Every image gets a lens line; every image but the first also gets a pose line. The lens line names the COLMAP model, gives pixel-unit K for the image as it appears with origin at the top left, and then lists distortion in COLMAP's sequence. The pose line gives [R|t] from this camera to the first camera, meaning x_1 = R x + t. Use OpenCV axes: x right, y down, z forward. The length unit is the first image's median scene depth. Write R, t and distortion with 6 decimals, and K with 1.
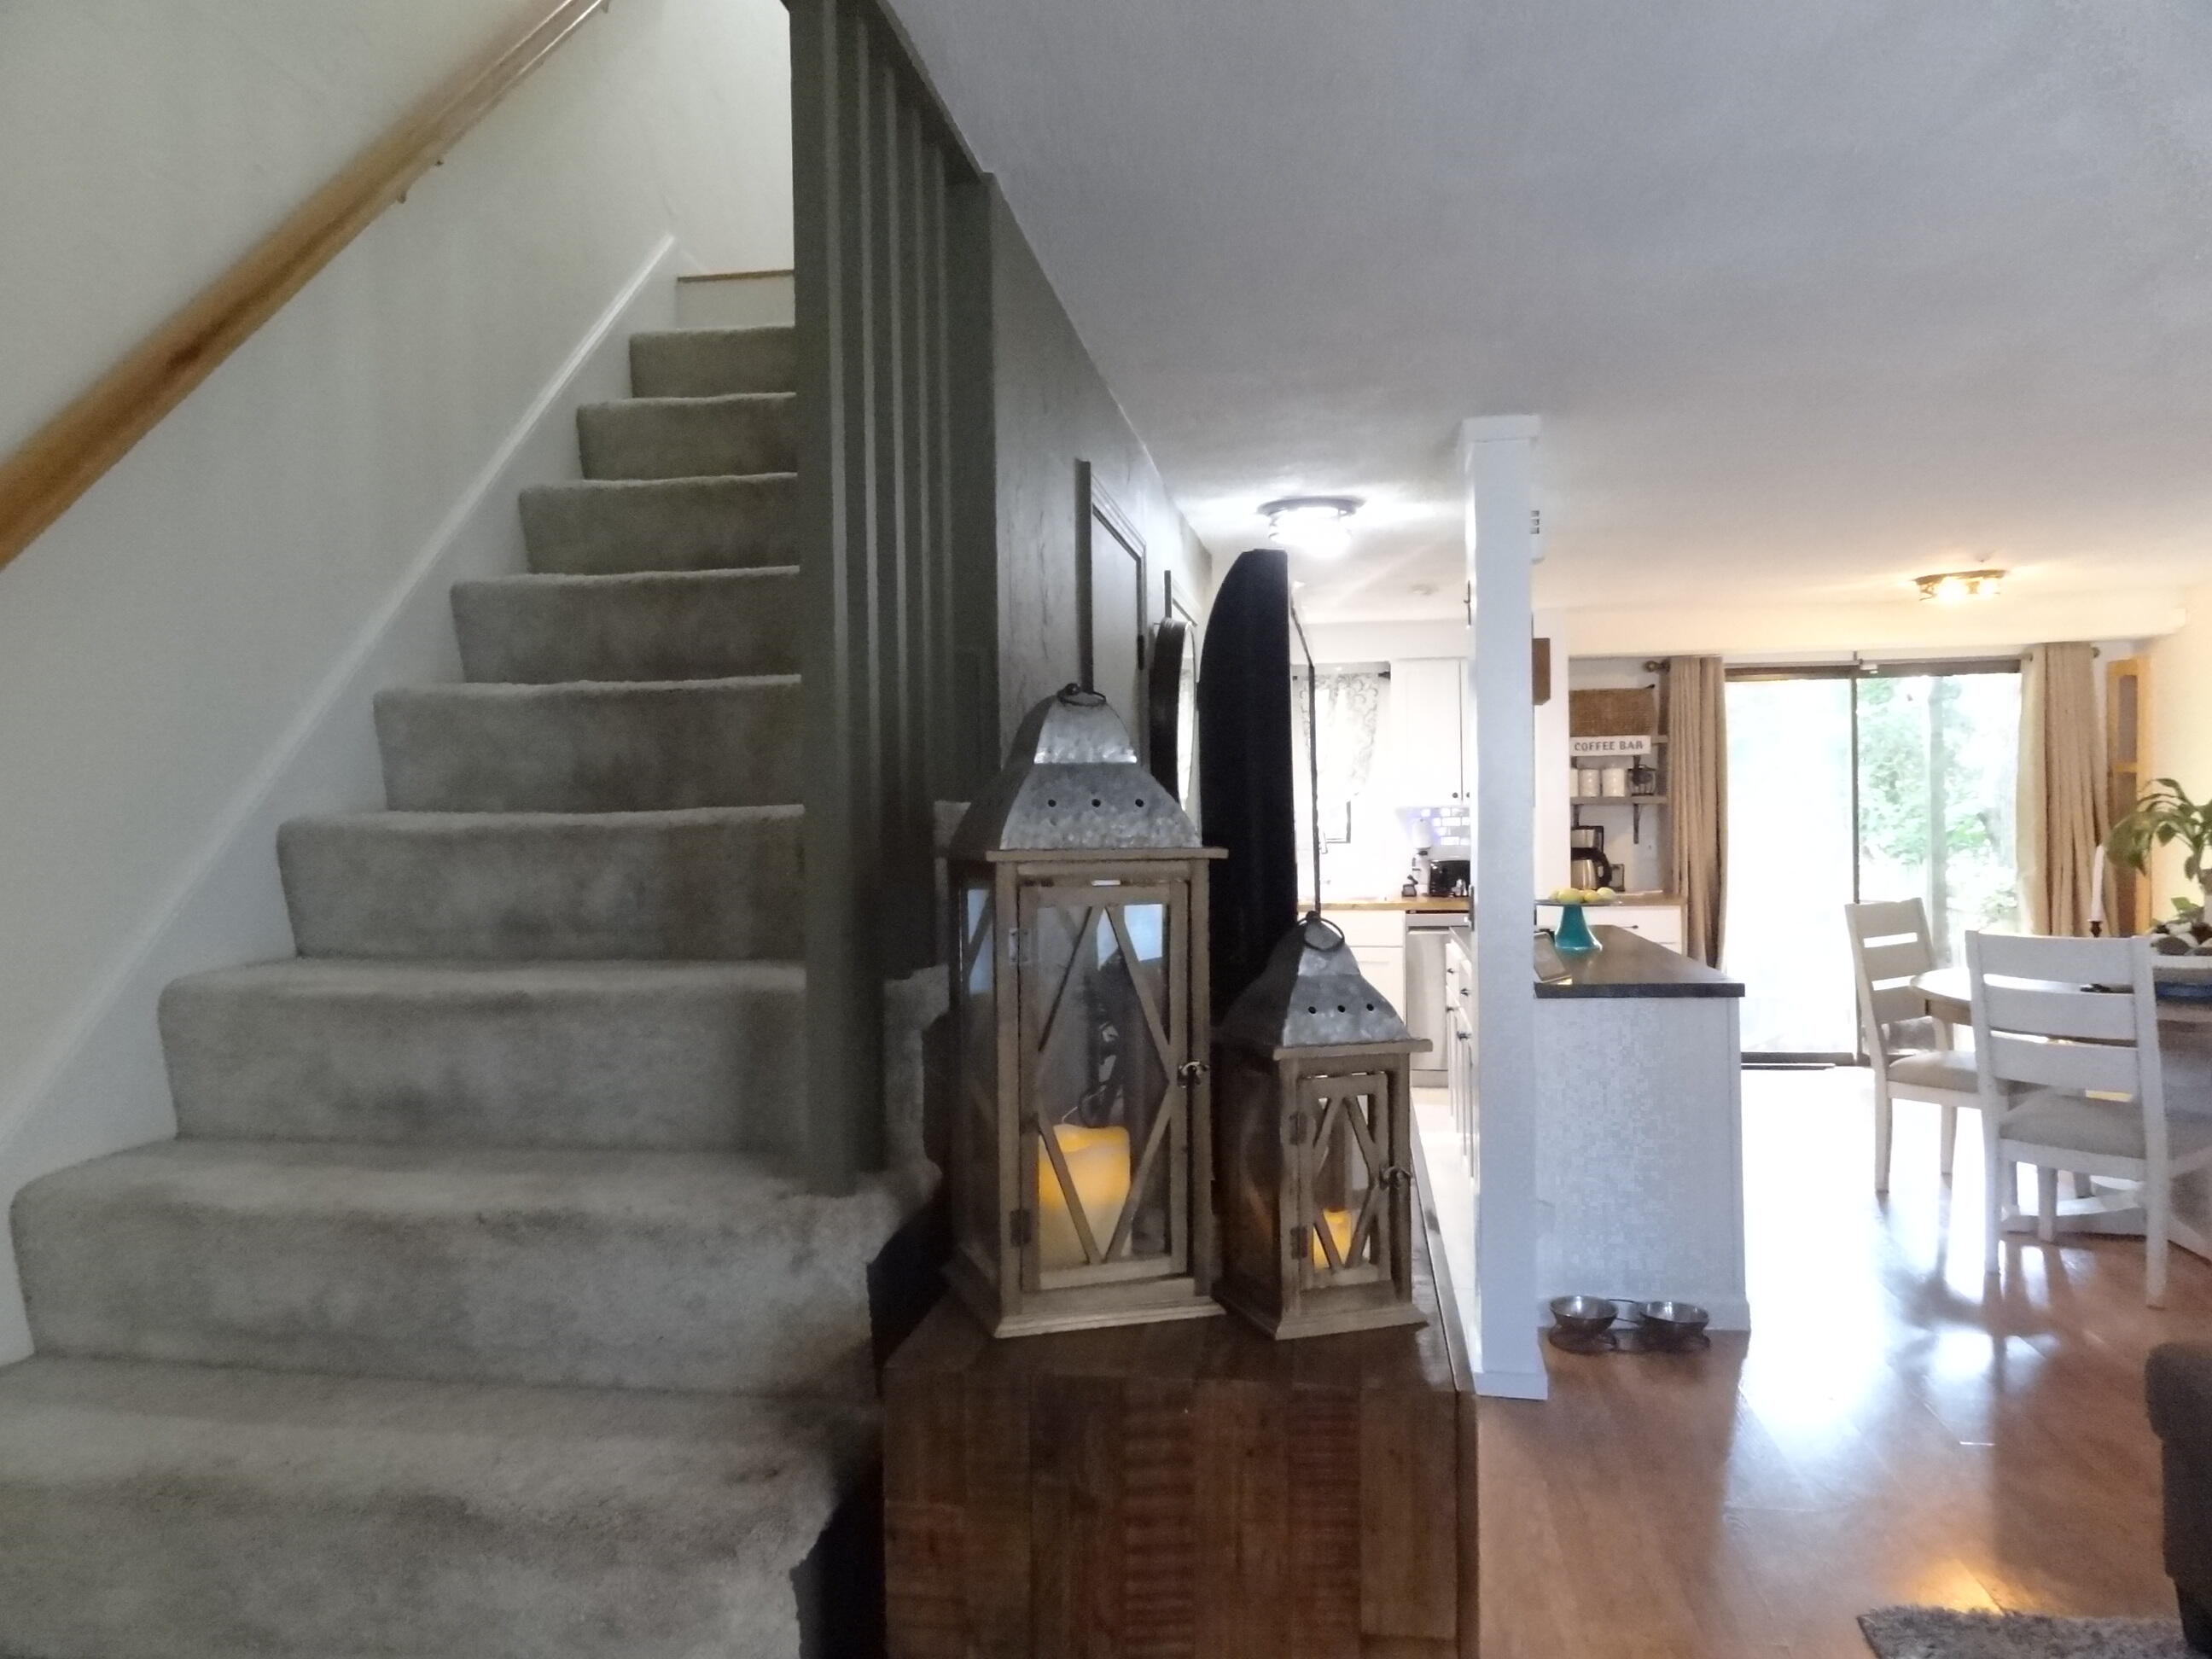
lens RADIAL K [[1569.0, 0, 1109.7], [0, 1569.0, 820.2], [0, 0, 1]] dist [-0.006403, 0.003766]
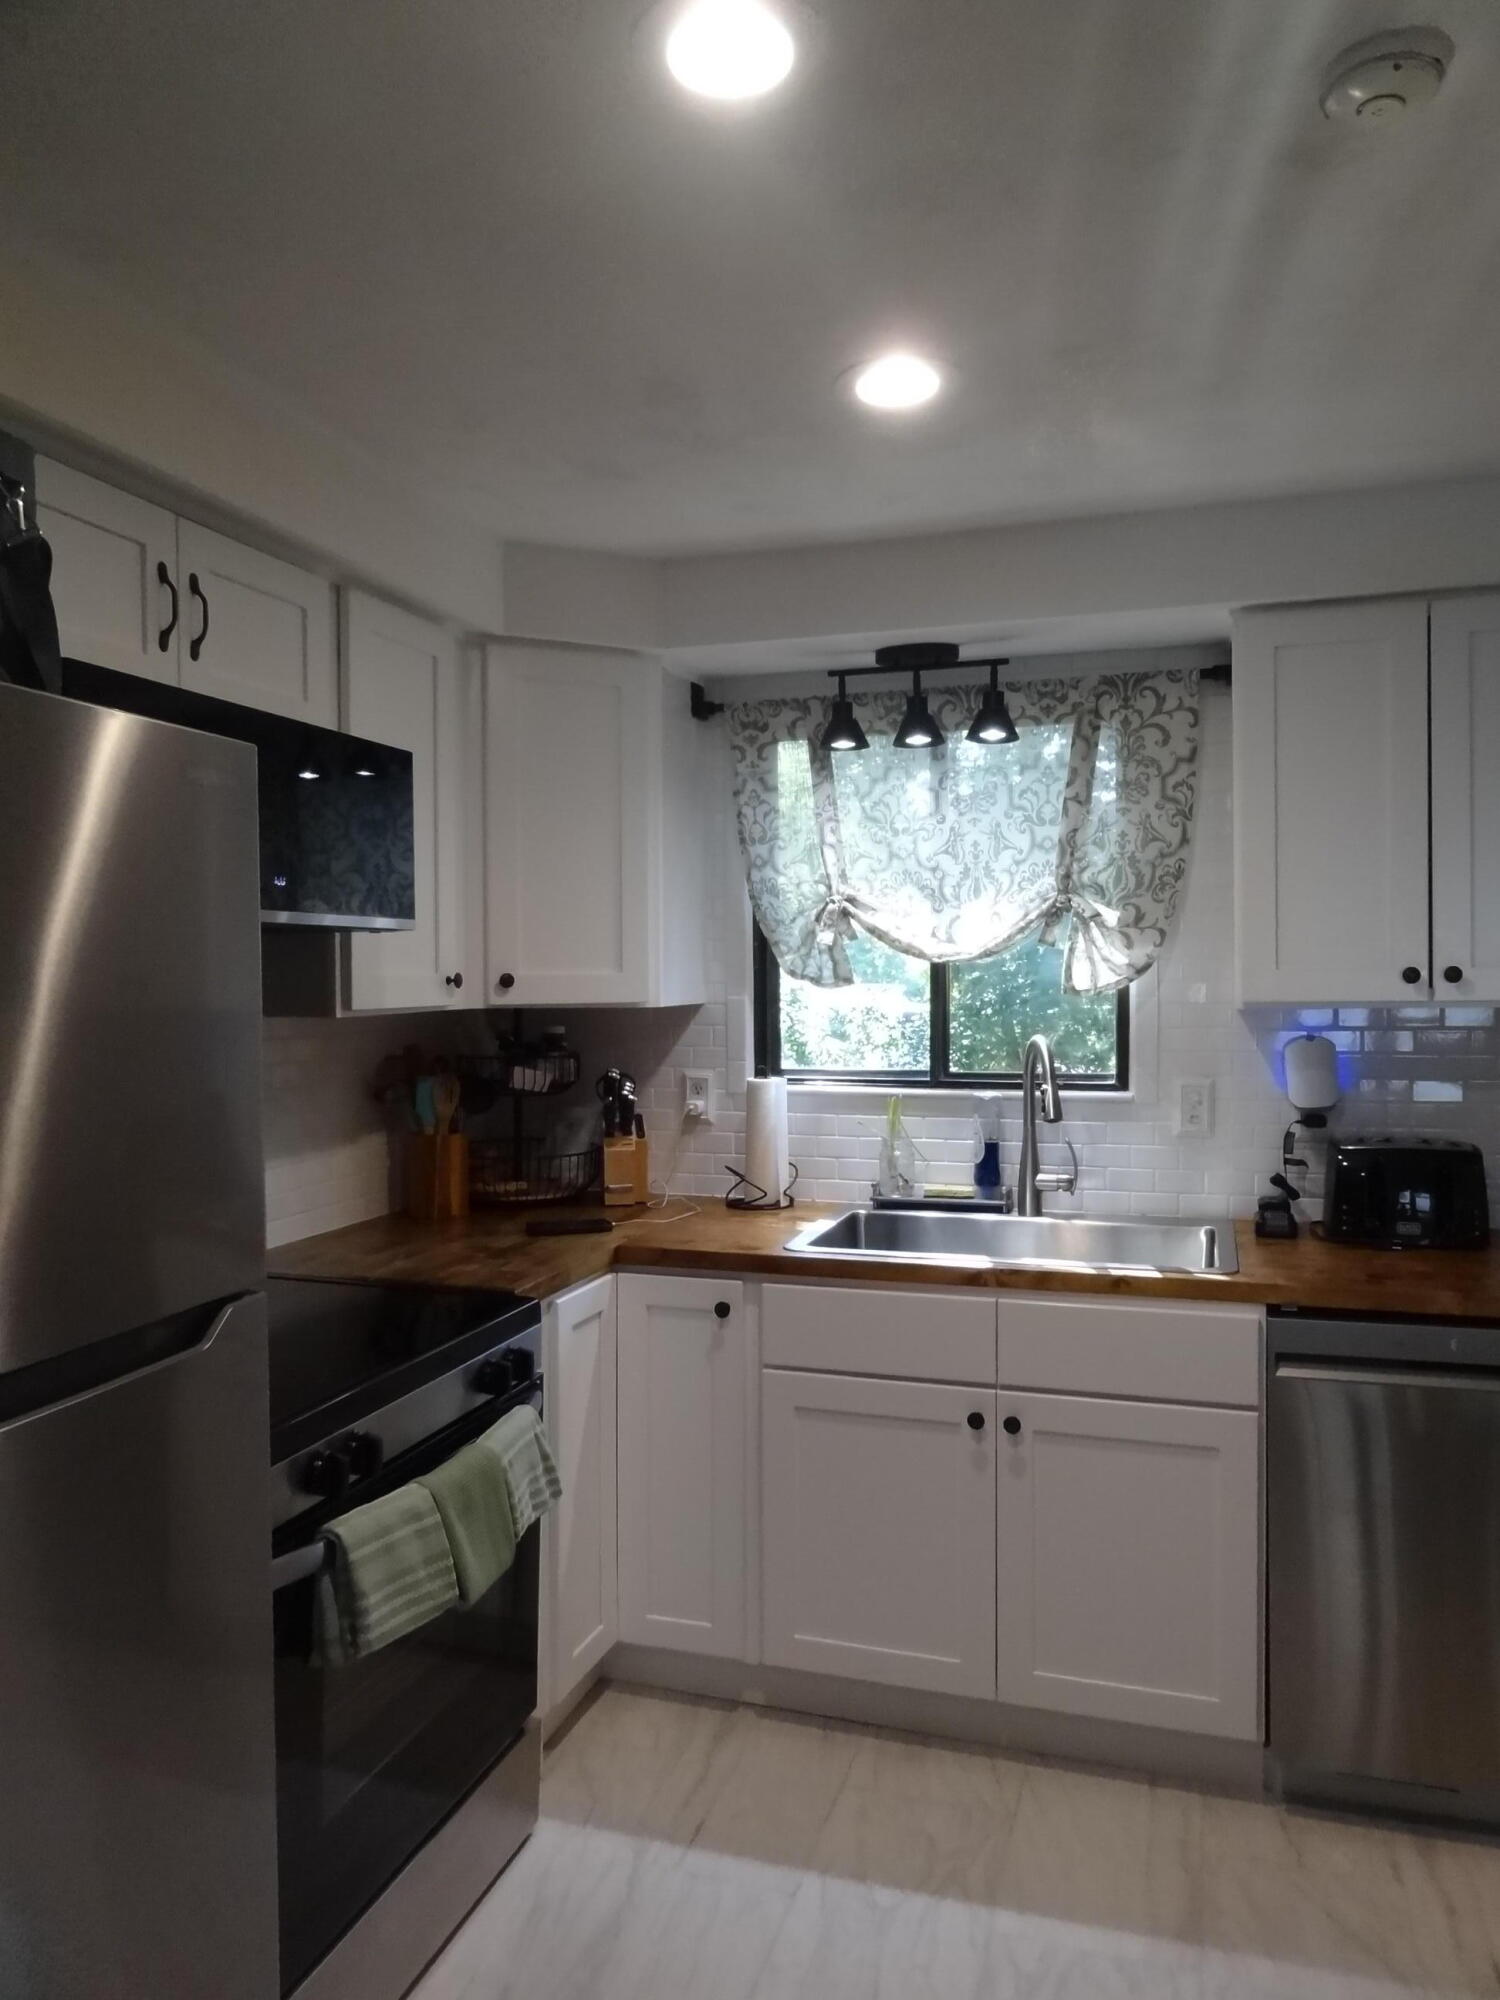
lens RADIAL K [[1418.6, 0, 752.6], [0, 1418.6, 999.5], [0, 0, 1]] dist [-0.006403, 0.003766]
pose [[0.987335, 0.007443, -0.158476, 0.234736], [-0.006391, 0.999954, 0.007145, -0.022326], [0.158522, -0.006042, 0.987337, 1.261955]]
